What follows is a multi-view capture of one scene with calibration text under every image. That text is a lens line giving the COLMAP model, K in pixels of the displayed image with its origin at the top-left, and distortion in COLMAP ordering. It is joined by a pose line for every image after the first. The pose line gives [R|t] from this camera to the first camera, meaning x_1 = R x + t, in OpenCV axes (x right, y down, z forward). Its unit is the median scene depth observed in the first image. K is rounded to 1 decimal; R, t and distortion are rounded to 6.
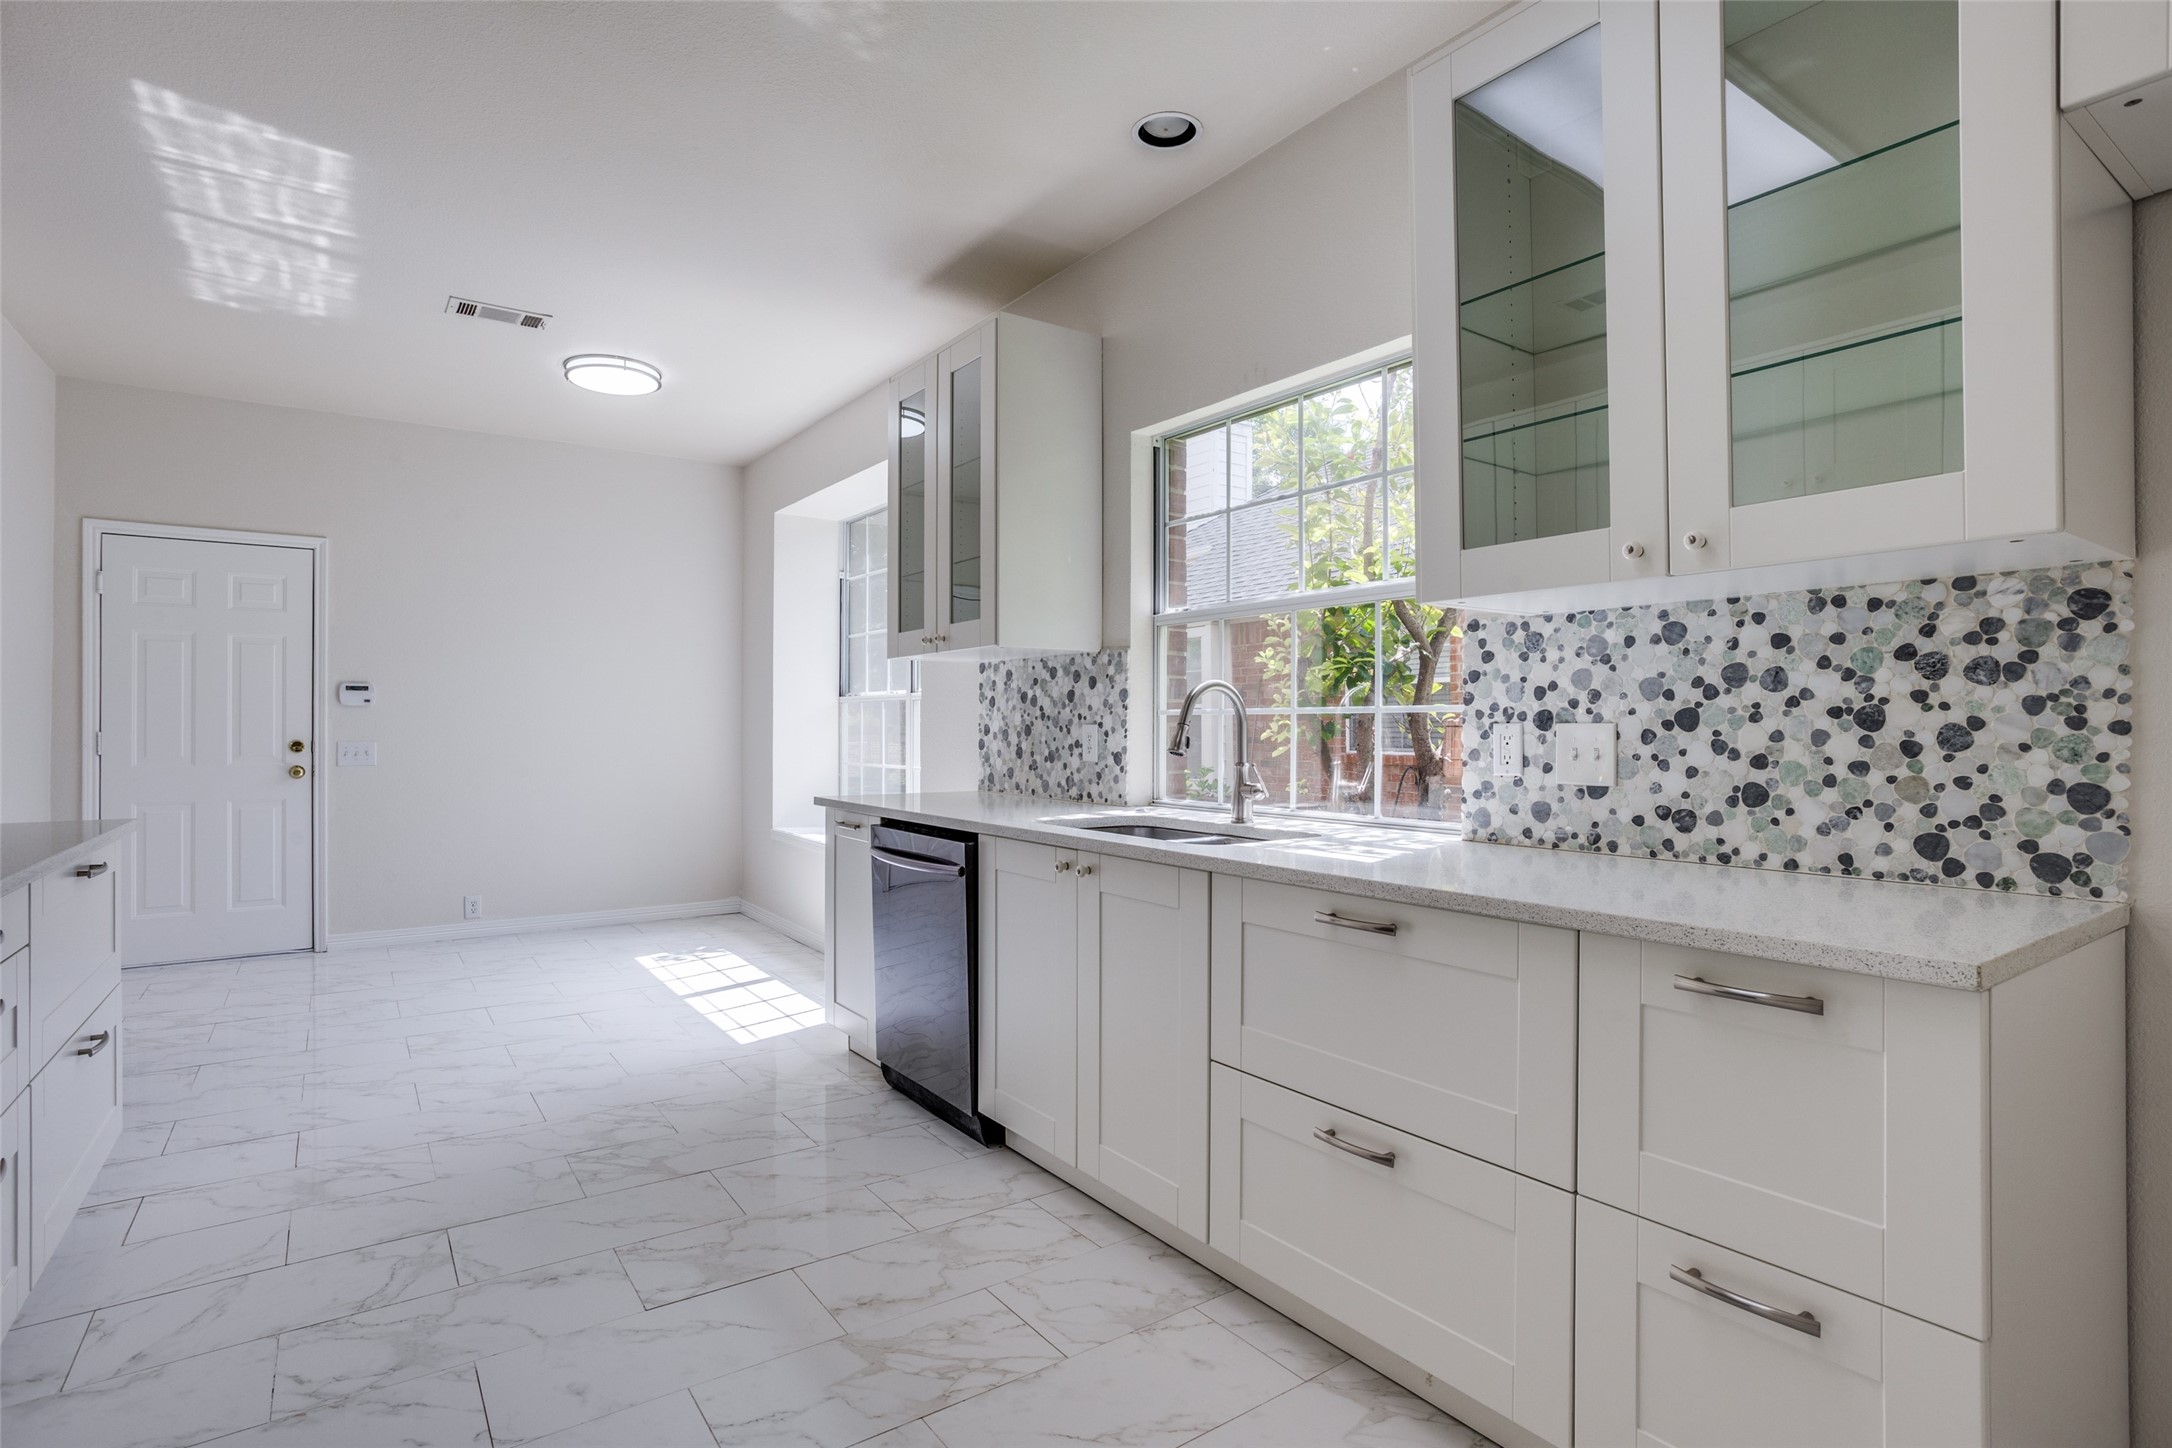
lens RADIAL K [[1077.4, 0, 1082.3], [0, 1077.4, 727.9], [0, 0, 1]] dist [-0.060867, 0.031420]
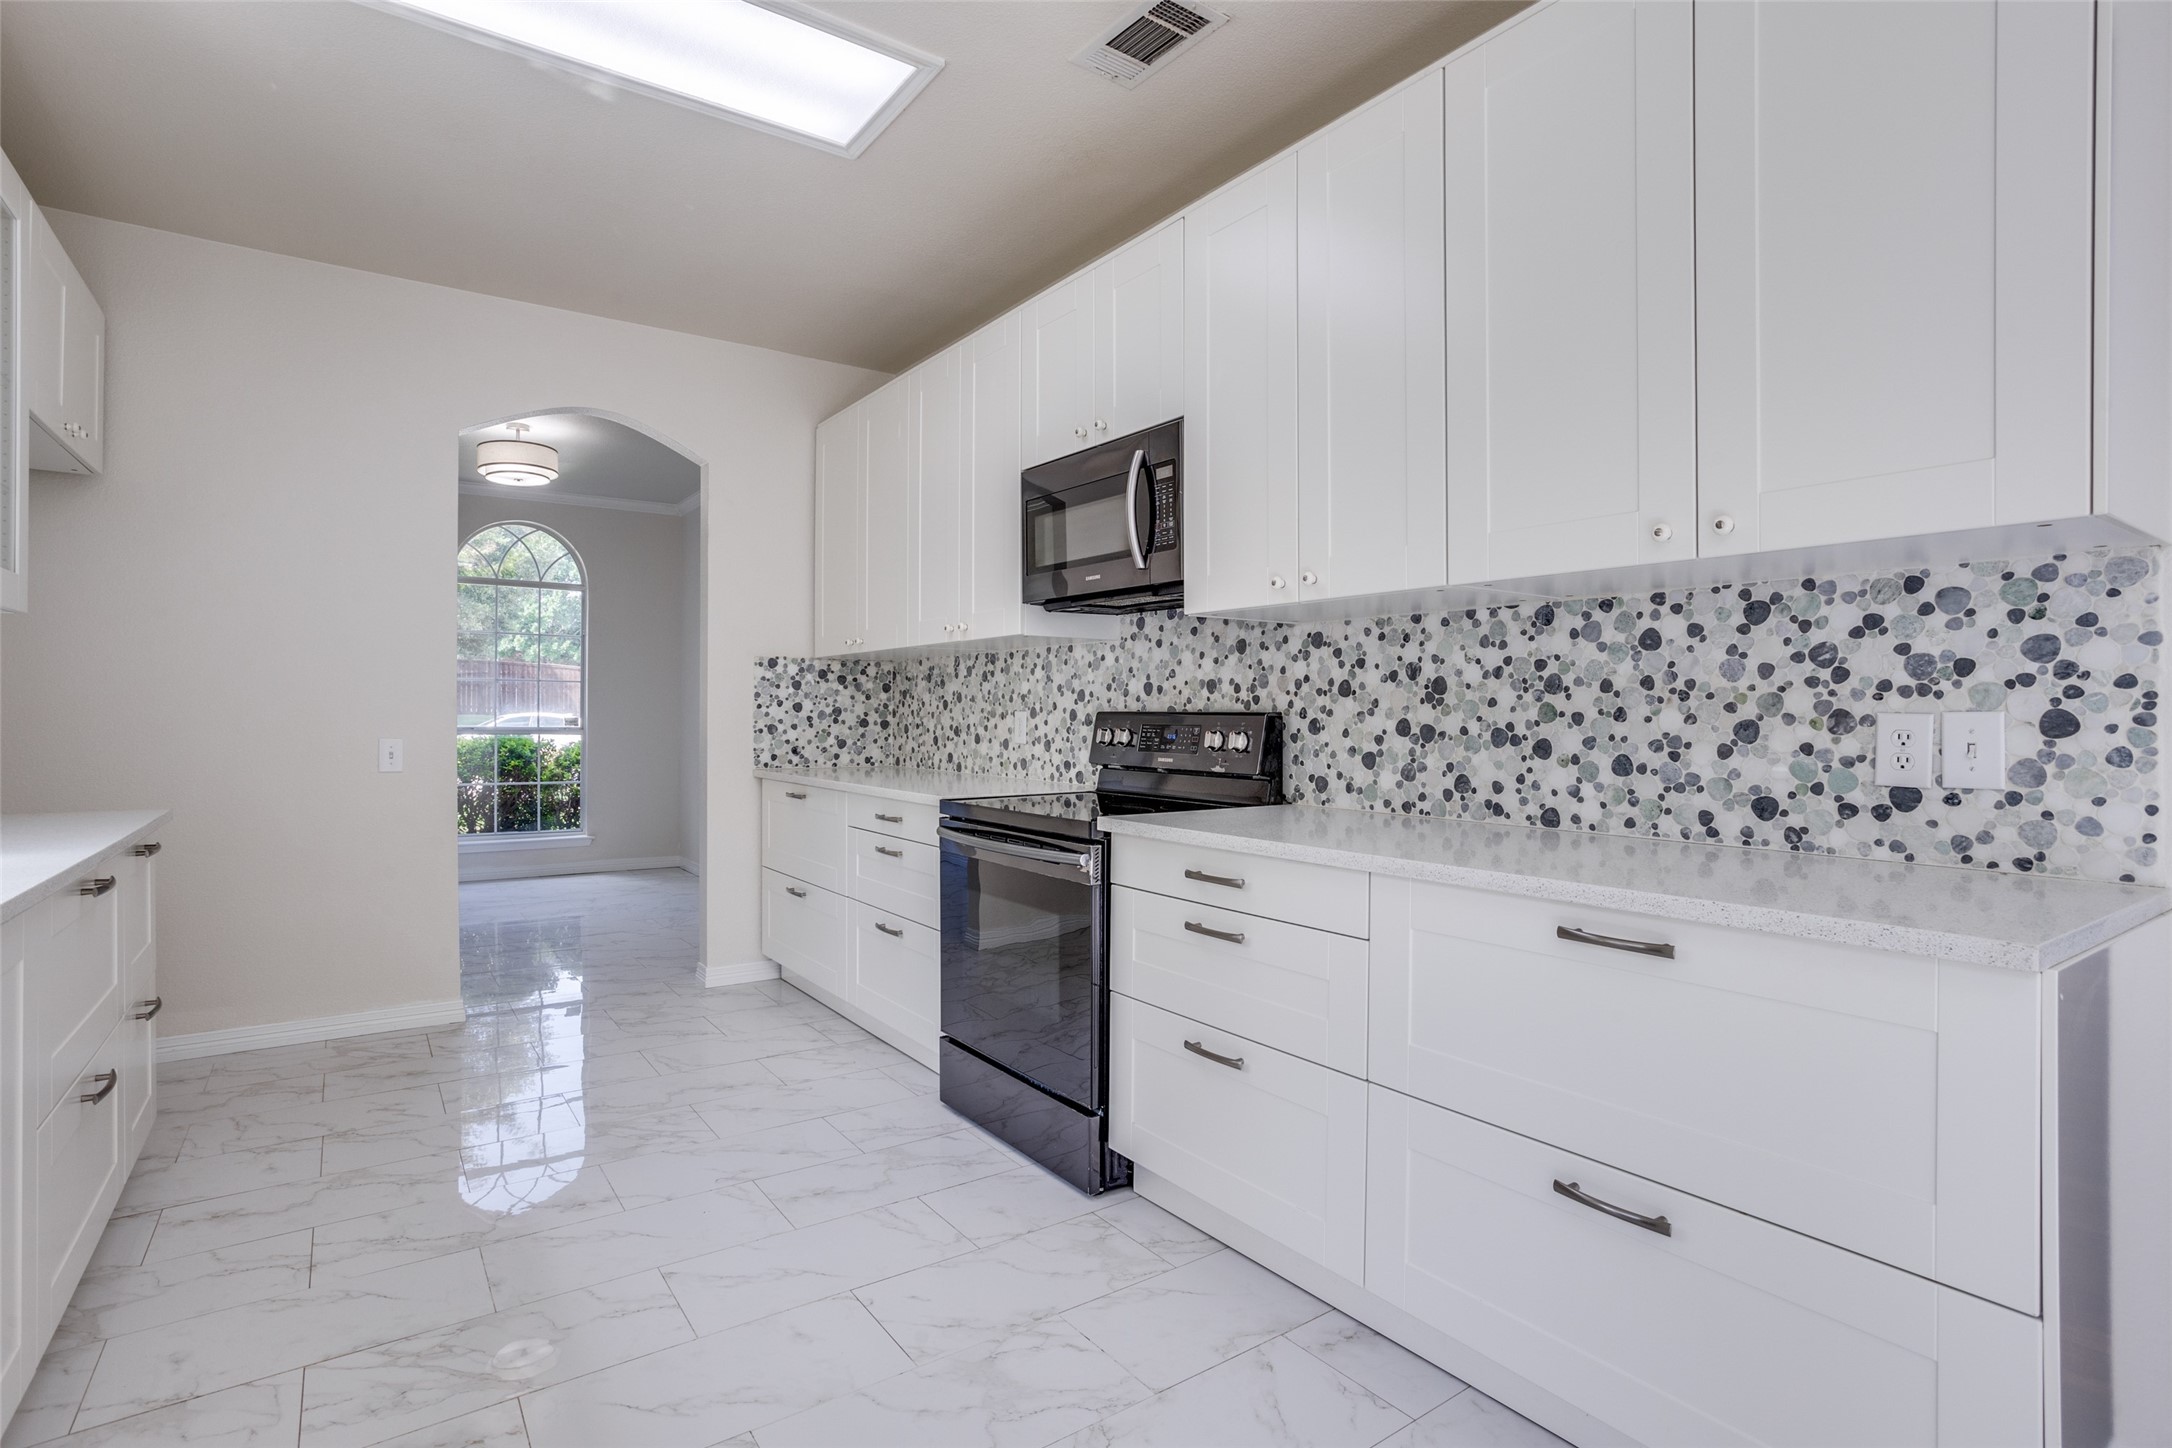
lens RADIAL K [[1086.3, 0, 1087.9], [0, 1086.3, 718.0], [0, 0, 1]] dist [-0.065612, 0.045455]
pose [[-0.999975, -0.007003, 0.000611, -0.599085], [-0.007000, 0.999970, 0.003368, -0.004158], [-0.000635, 0.003364, -0.999994, 1.627547]]
